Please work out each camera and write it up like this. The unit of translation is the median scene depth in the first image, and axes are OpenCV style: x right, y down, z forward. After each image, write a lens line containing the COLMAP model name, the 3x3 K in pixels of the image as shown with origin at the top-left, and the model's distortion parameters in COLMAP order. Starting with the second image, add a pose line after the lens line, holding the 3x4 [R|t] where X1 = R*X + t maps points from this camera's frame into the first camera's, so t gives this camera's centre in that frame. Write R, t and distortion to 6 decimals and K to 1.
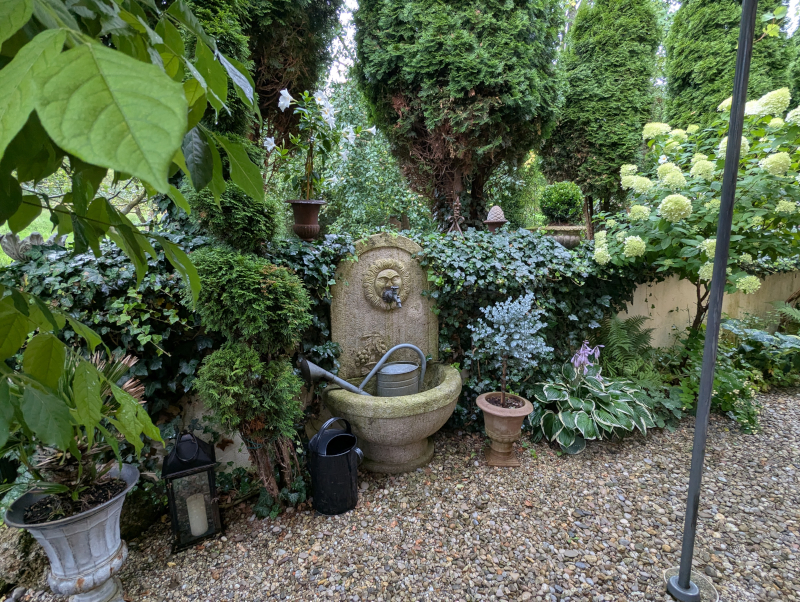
lens RADIAL K [[403.5, 0, 400.5], [0, 403.5, 302.9], [0, 0, 1]] dist [-0.000070, 0.000473]
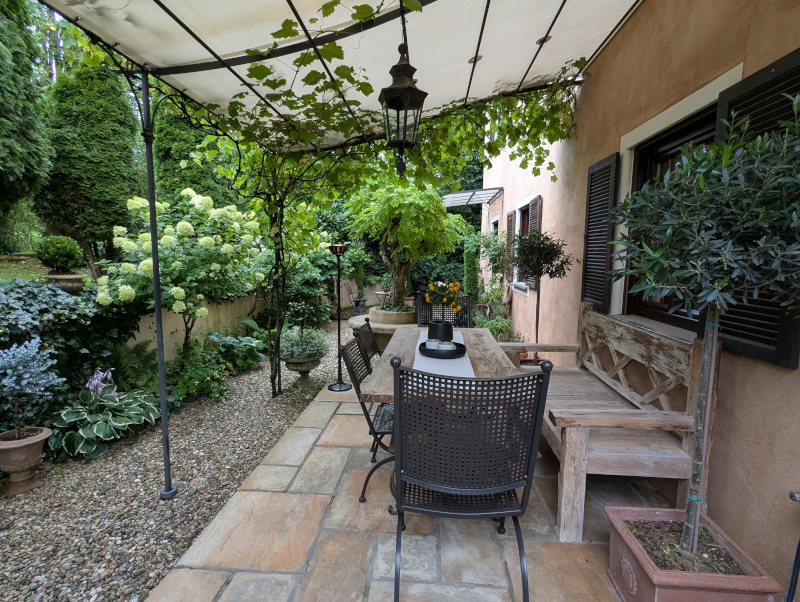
lens RADIAL K [[403.5, 0, 399.4], [0, 403.5, 302.0], [0, 0, 1]] dist [-0.000070, 0.000473]
pose [[0.498003, -0.075431, 0.863888, -0.141307], [0.121343, 0.992470, 0.016708, -0.015435], [-0.858643, 0.096507, 0.503406, -0.452502]]
